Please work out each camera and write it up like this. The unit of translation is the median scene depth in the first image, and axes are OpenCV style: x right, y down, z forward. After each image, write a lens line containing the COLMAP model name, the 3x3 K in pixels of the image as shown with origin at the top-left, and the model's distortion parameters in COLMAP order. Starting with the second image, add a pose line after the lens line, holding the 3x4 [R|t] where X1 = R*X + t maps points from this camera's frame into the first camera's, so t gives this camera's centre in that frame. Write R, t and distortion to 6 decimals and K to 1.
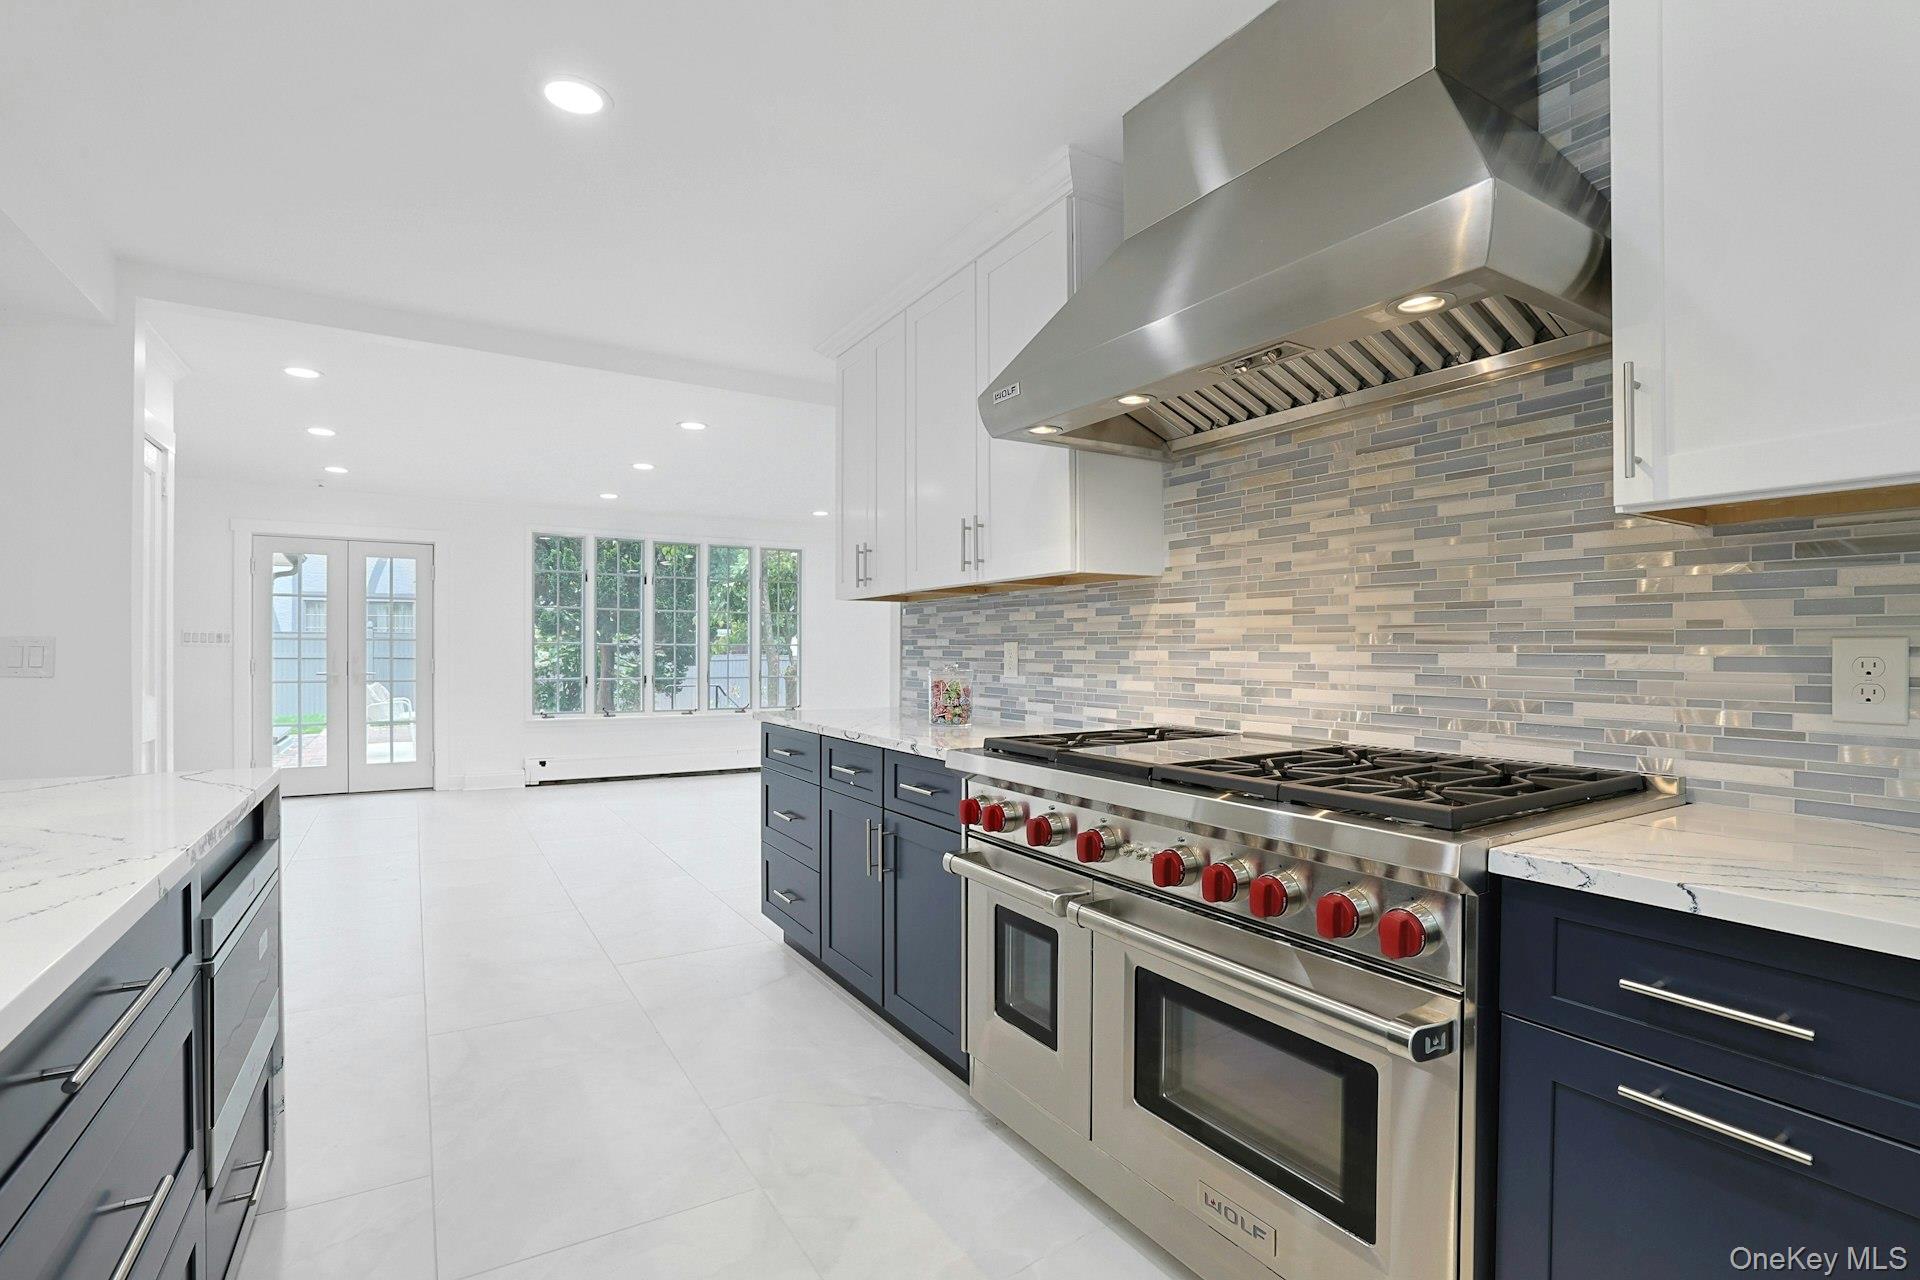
lens RADIAL K [[922.9, 0, 950.5], [0, 922.9, 659.6], [0, 0, 1]] dist [-0.003681, -0.000633]
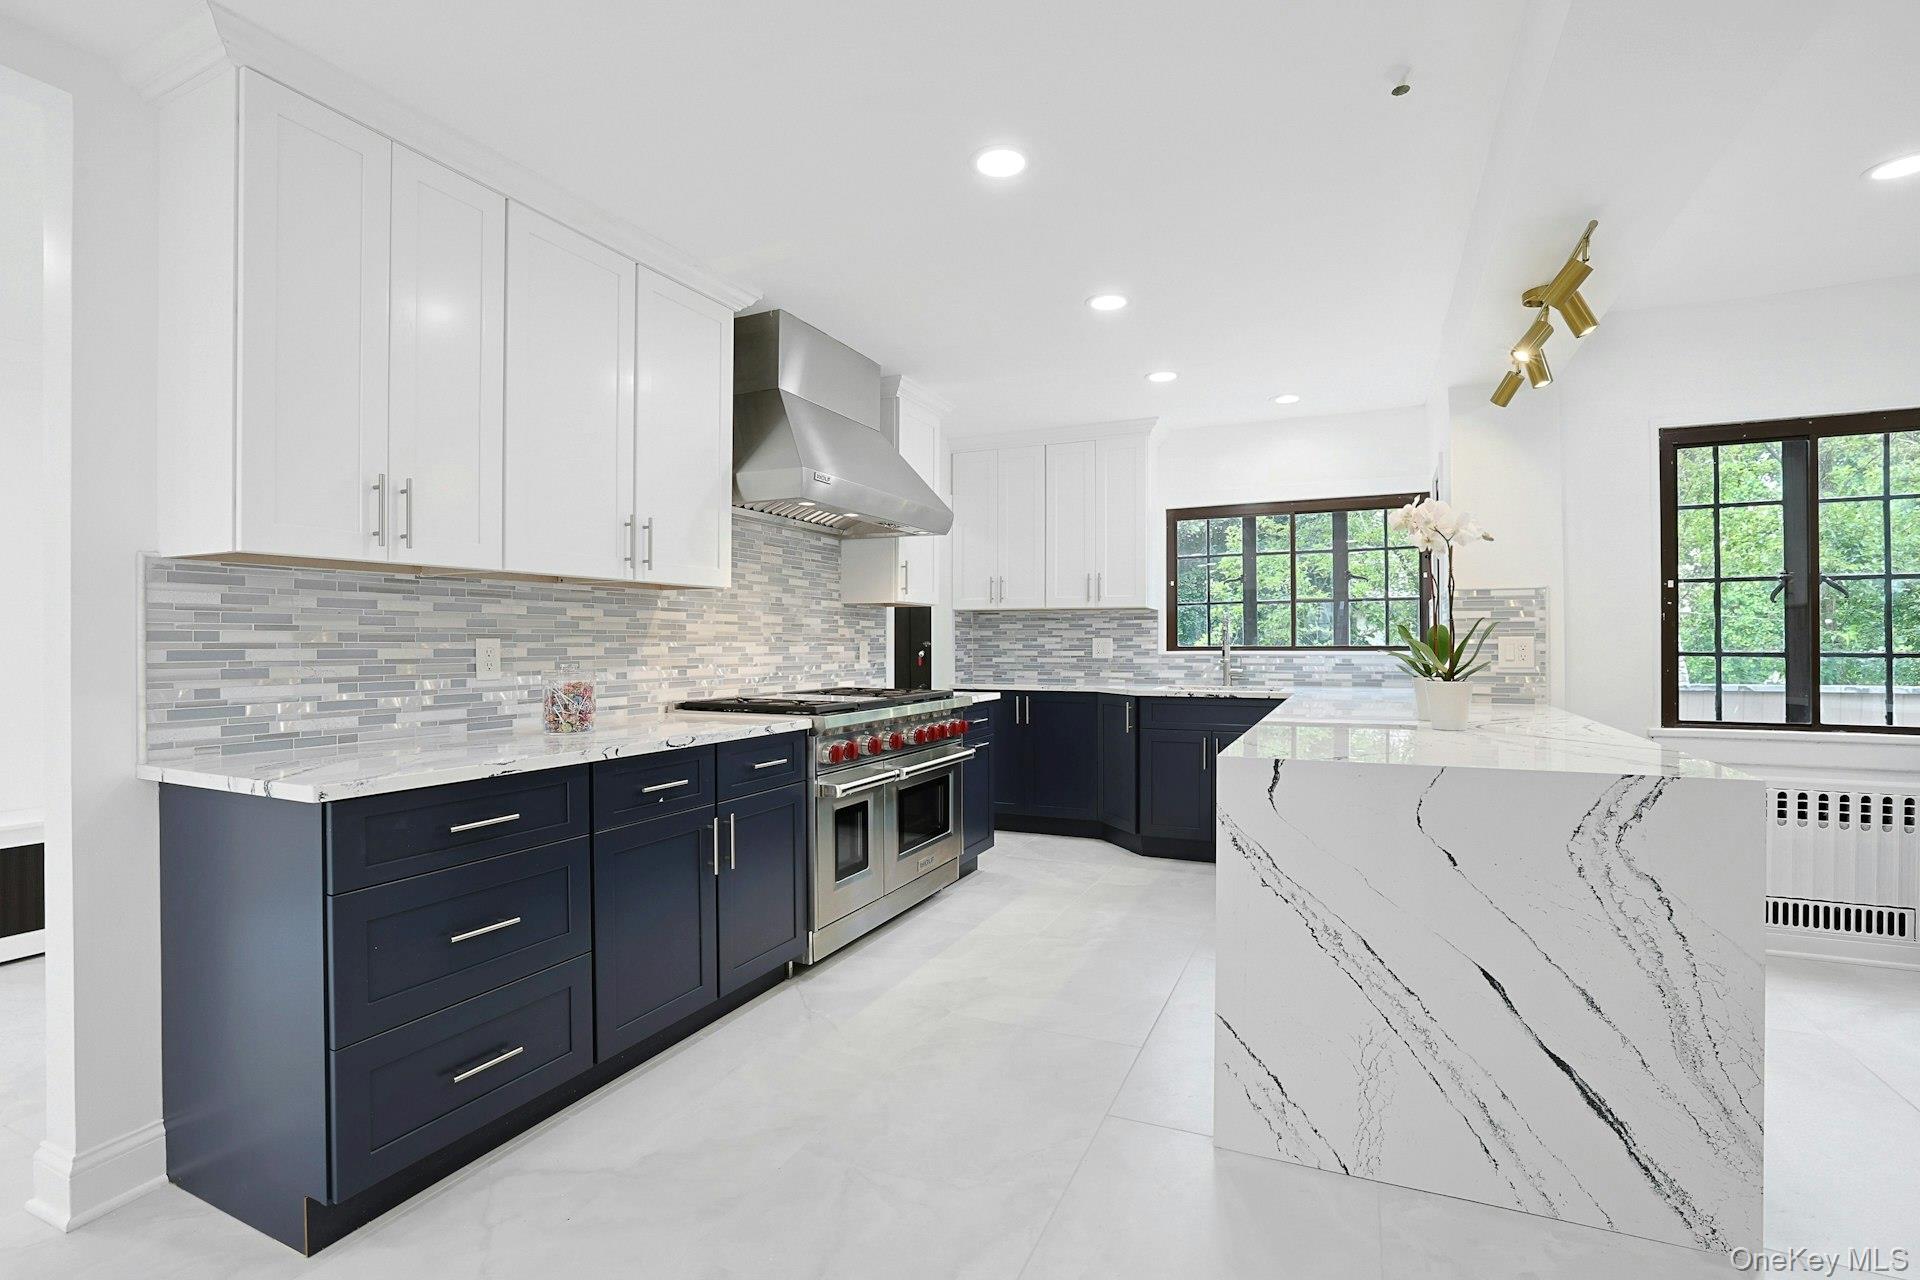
lens RADIAL K [[922.9, 0, 952.5], [0, 922.9, 635.5], [0, 0, 1]] dist [-0.003681, -0.000633]
pose [[-0.567289, -0.002619, 0.823515, -1.154640], [0.001864, 0.999988, 0.004463, -0.032210], [-0.823517, 0.004067, -0.567277, 1.483263]]
